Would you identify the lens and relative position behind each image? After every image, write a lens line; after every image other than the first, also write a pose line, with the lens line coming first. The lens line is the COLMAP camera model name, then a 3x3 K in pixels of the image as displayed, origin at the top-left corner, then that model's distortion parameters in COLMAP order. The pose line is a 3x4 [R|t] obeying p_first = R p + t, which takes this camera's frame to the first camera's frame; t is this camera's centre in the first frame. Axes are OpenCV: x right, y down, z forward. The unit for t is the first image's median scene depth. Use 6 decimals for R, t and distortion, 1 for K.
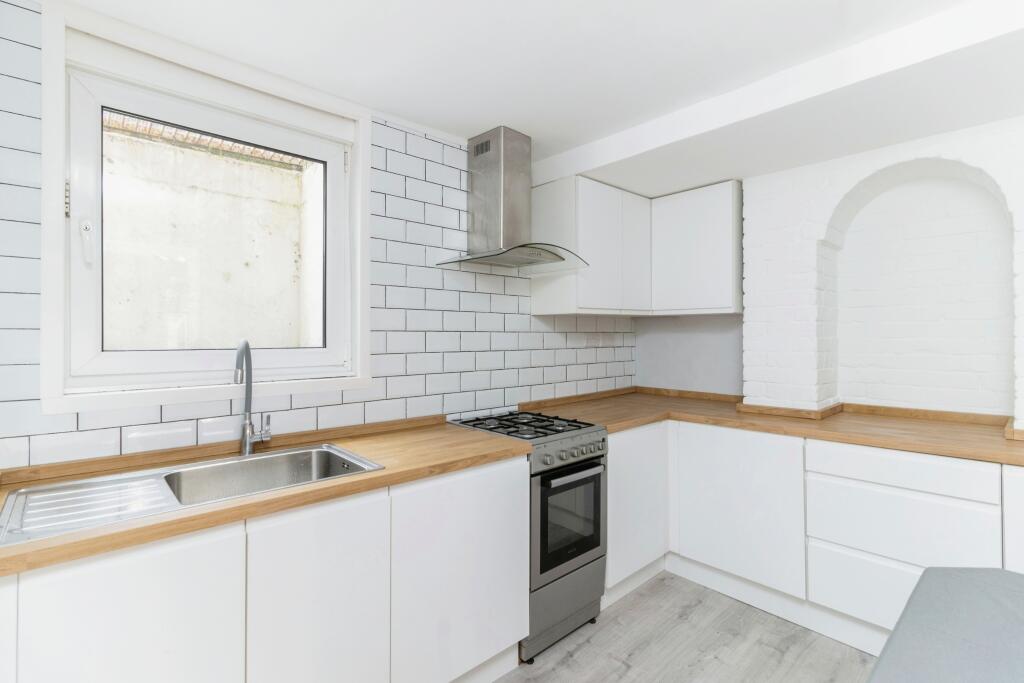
lens RADIAL K [[479.2, 0, 510.7], [0, 479.2, 337.9], [0, 0, 1]] dist [-0.000305, 0.000242]
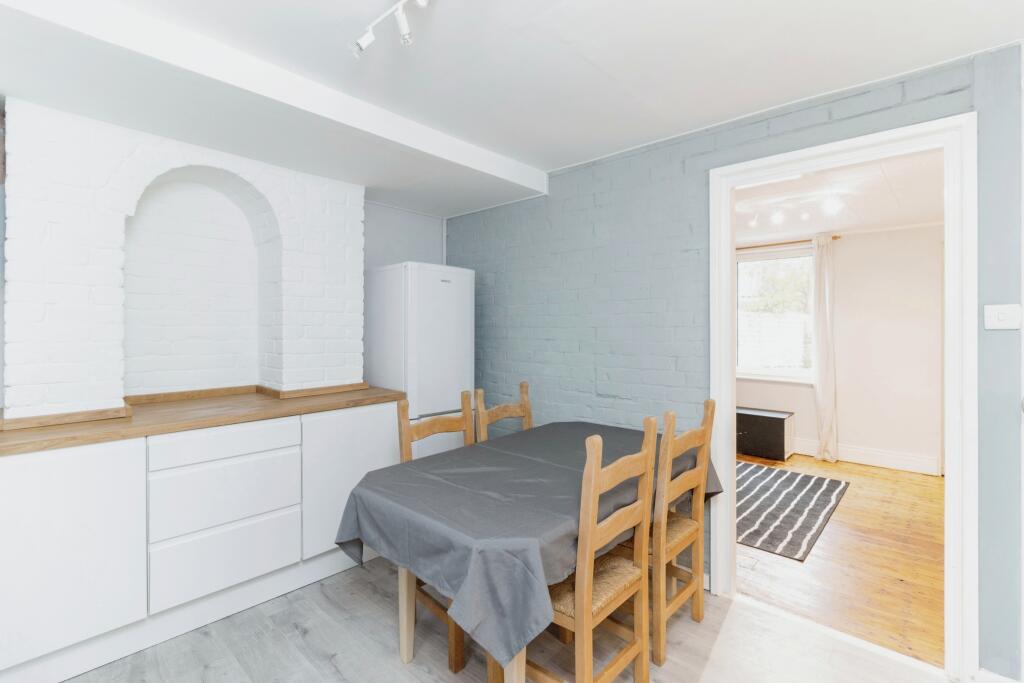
lens RADIAL K [[475.9, 0, 512.0], [0, 475.9, 326.2], [0, 0, 1]] dist [-0.000994, -0.000076]
pose [[-0.097145, 0.005525, 0.995255, -0.335244], [-0.002035, 0.999981, -0.005750, 0.006665], [-0.995268, -0.002584, -0.097132, 0.403202]]
